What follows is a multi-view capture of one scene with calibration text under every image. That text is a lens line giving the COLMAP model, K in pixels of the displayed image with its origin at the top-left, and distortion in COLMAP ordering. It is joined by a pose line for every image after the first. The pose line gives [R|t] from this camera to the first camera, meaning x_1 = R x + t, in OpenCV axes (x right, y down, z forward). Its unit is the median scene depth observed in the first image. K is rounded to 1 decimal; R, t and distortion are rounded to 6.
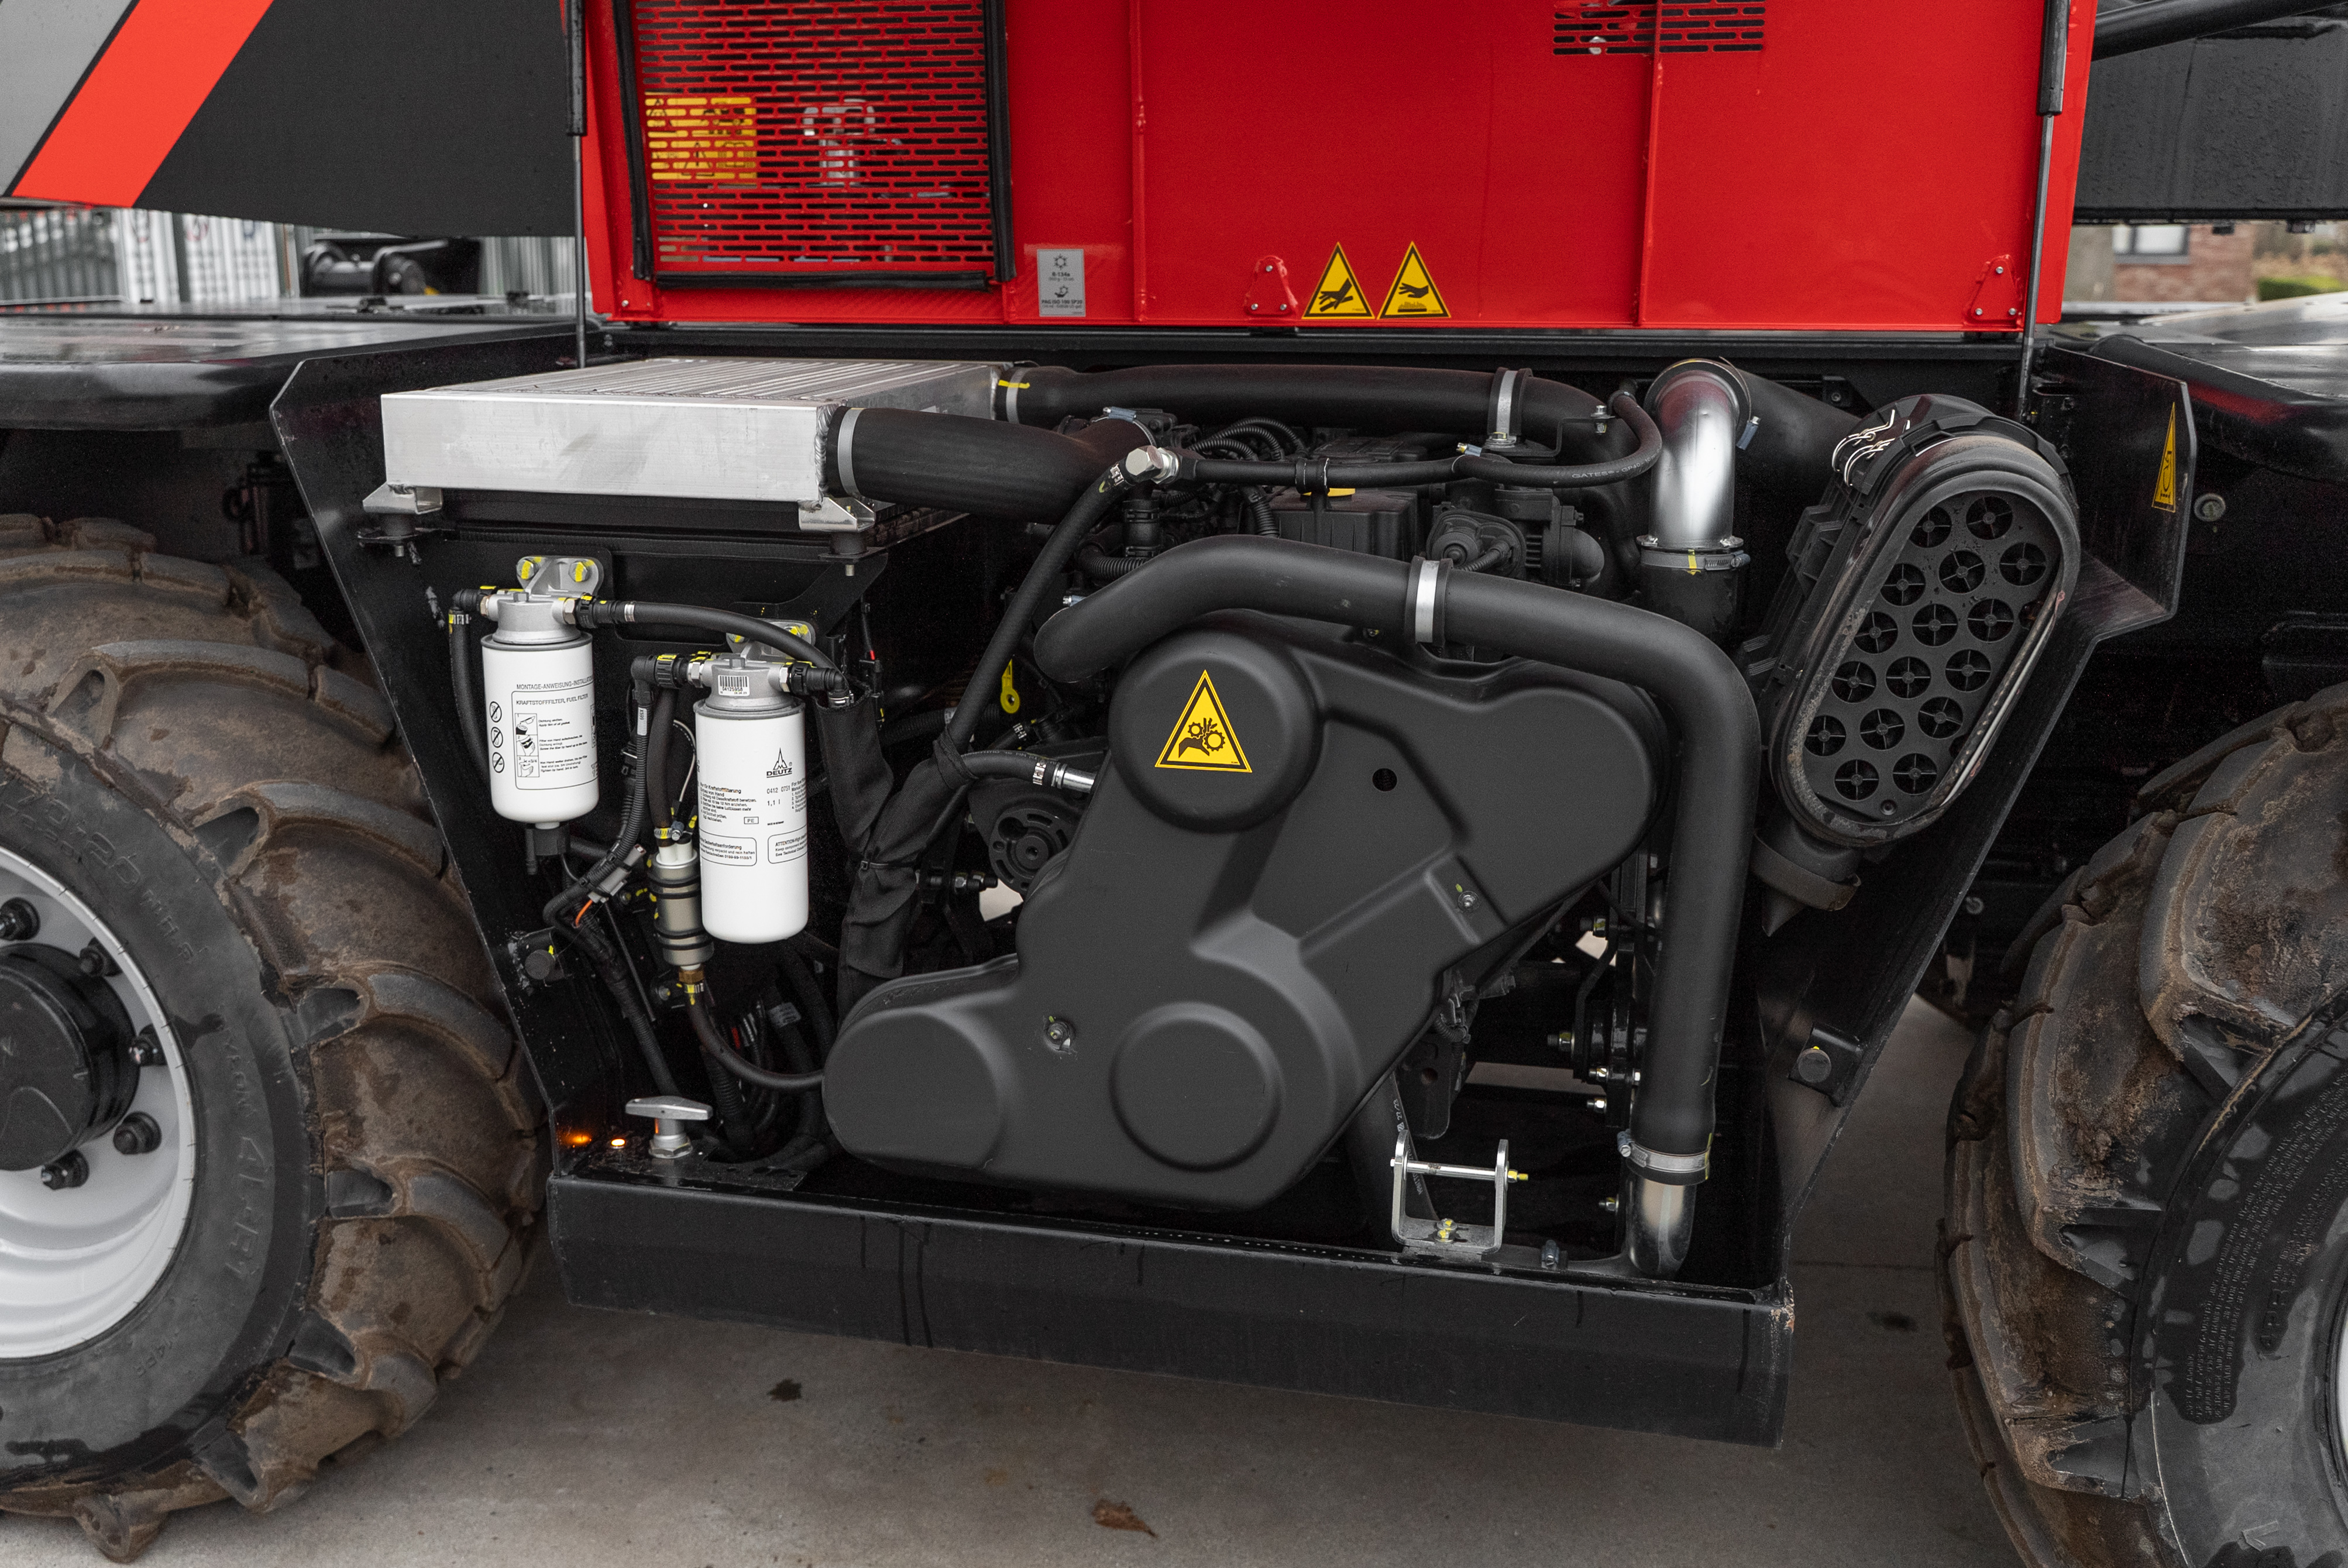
lens RADIAL K [[2202.7, 0, 1169.3], [0, 2202.7, 792.1], [0, 0, 1]] dist [0.009782, 0.000000]
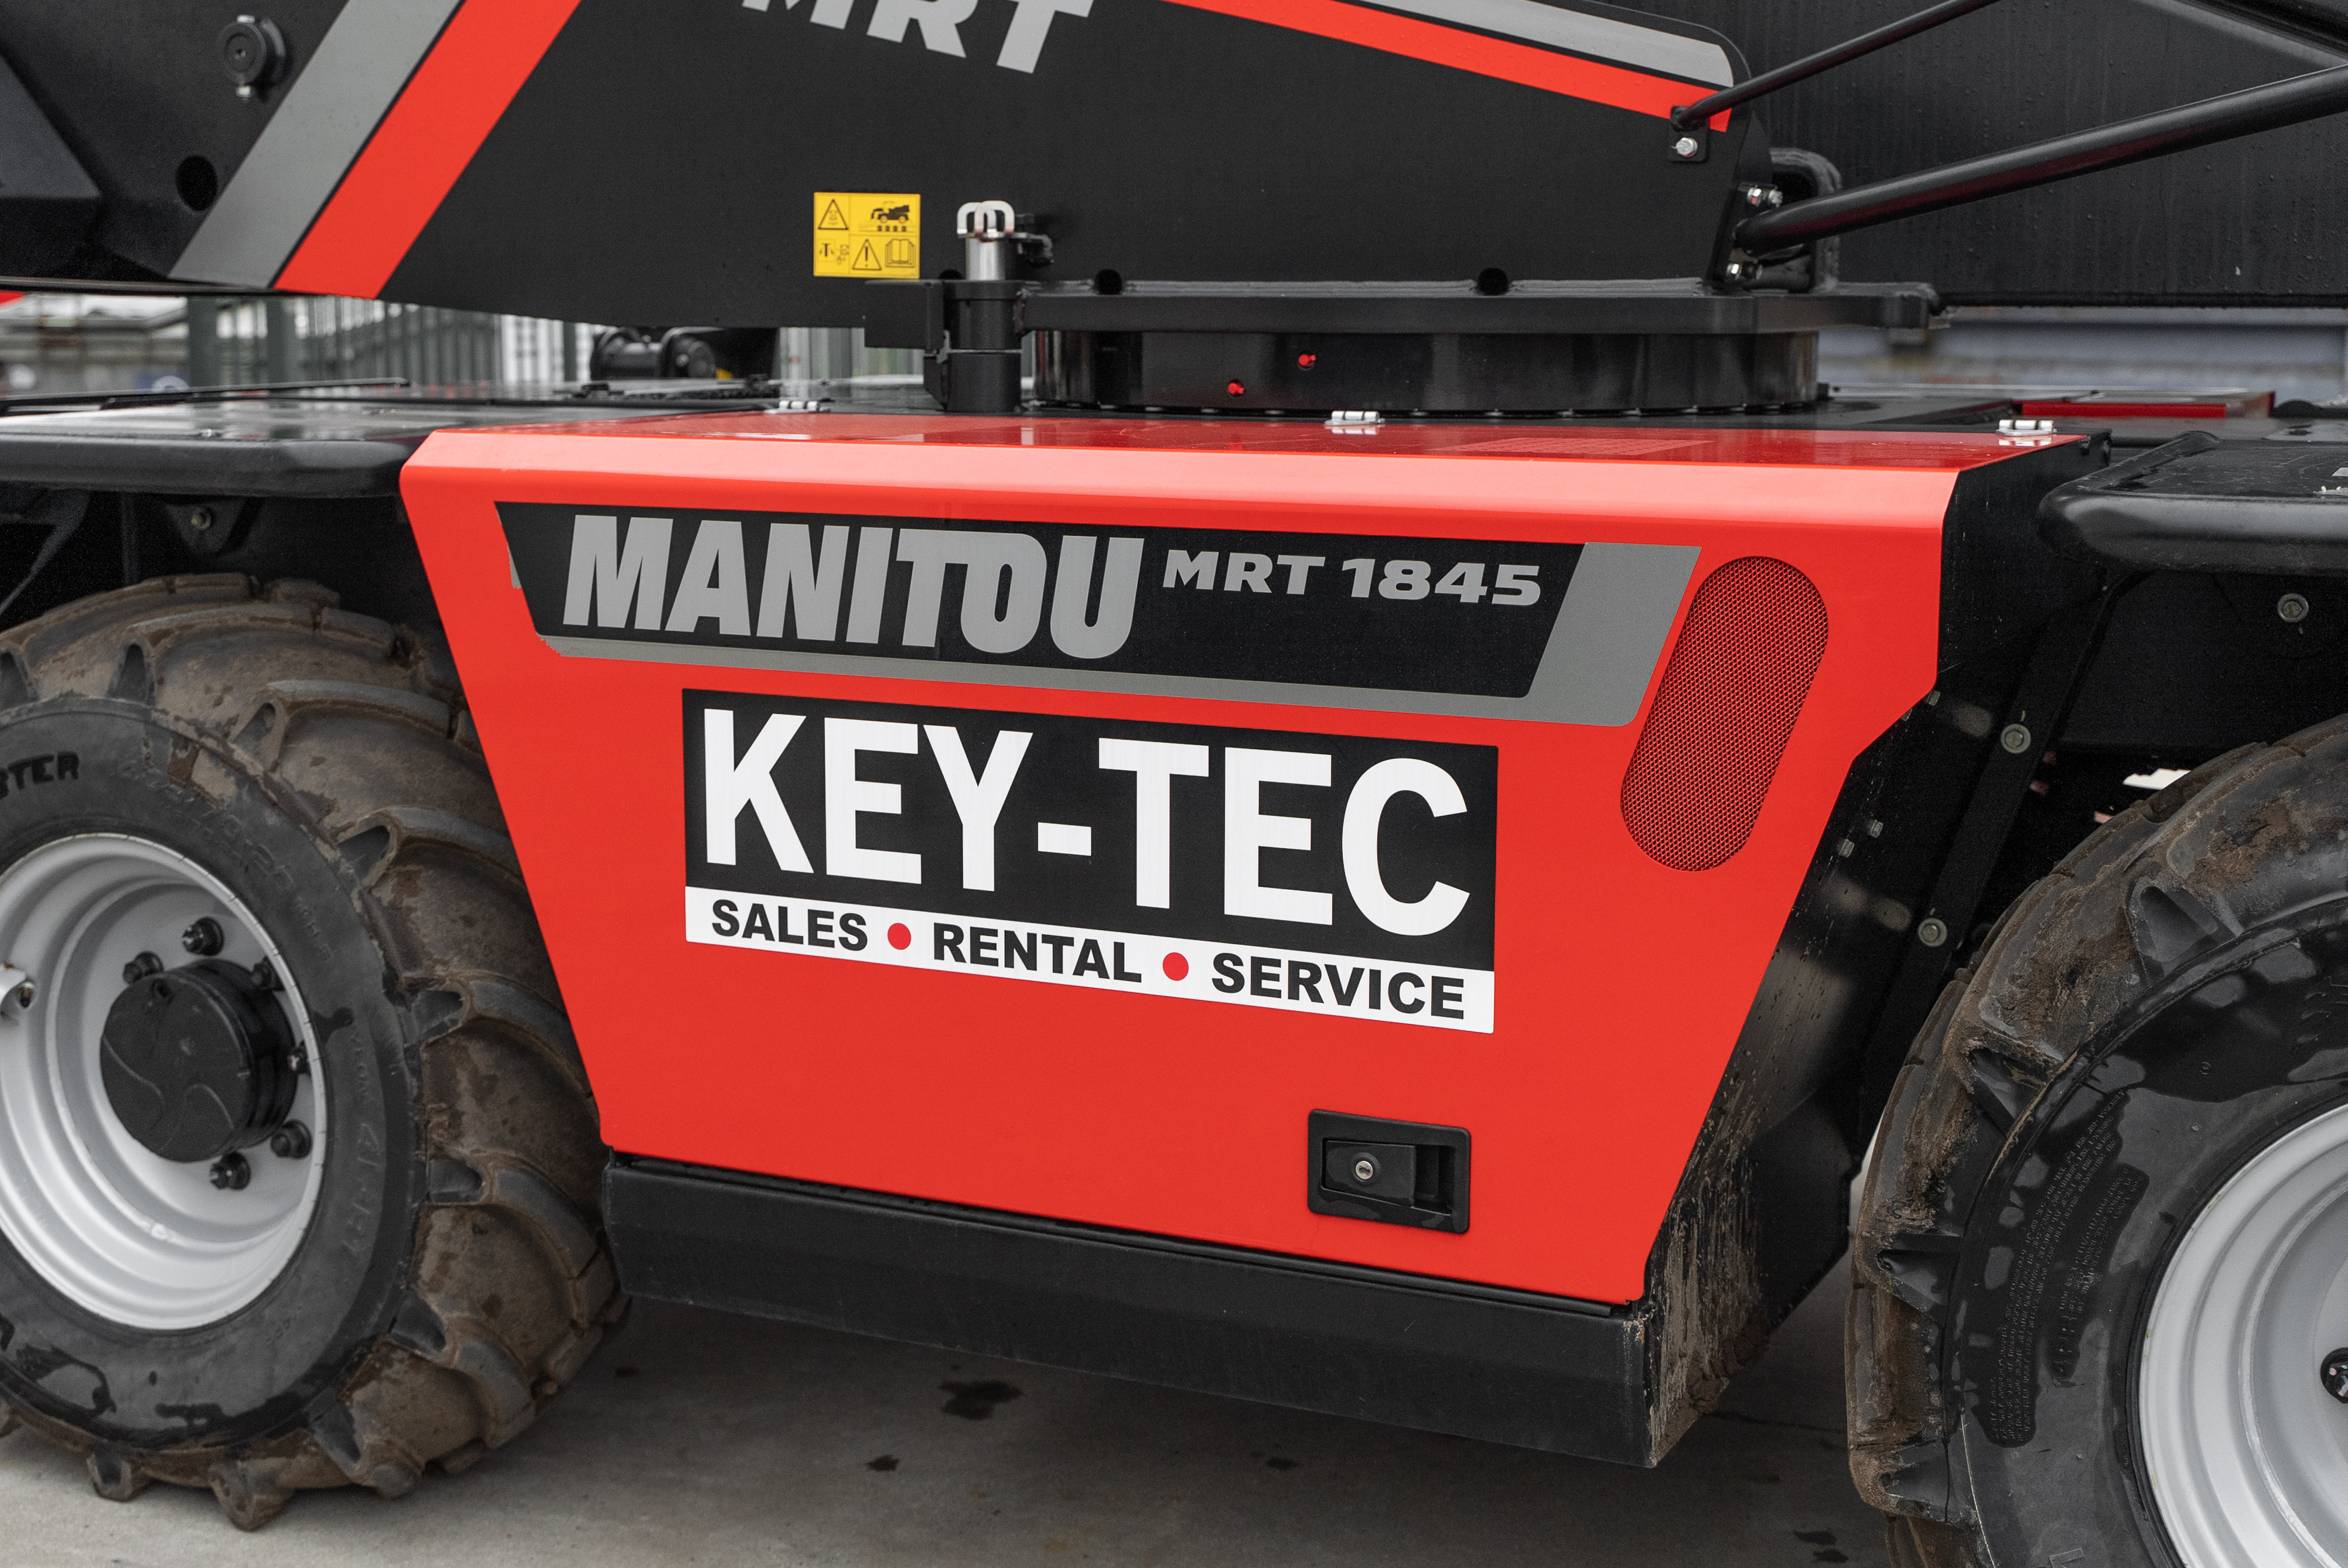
lens RADIAL K [[2938.7, 0, 1176.7], [0, 2938.7, 781.1], [0, 0, 1]] dist [0.018471, 0.000000]
pose [[0.977142, 0.032791, -0.210042, 0.291115], [-0.050260, 0.995656, -0.078374, 0.079115], [0.206559, 0.087139, 0.974546, -0.384246]]
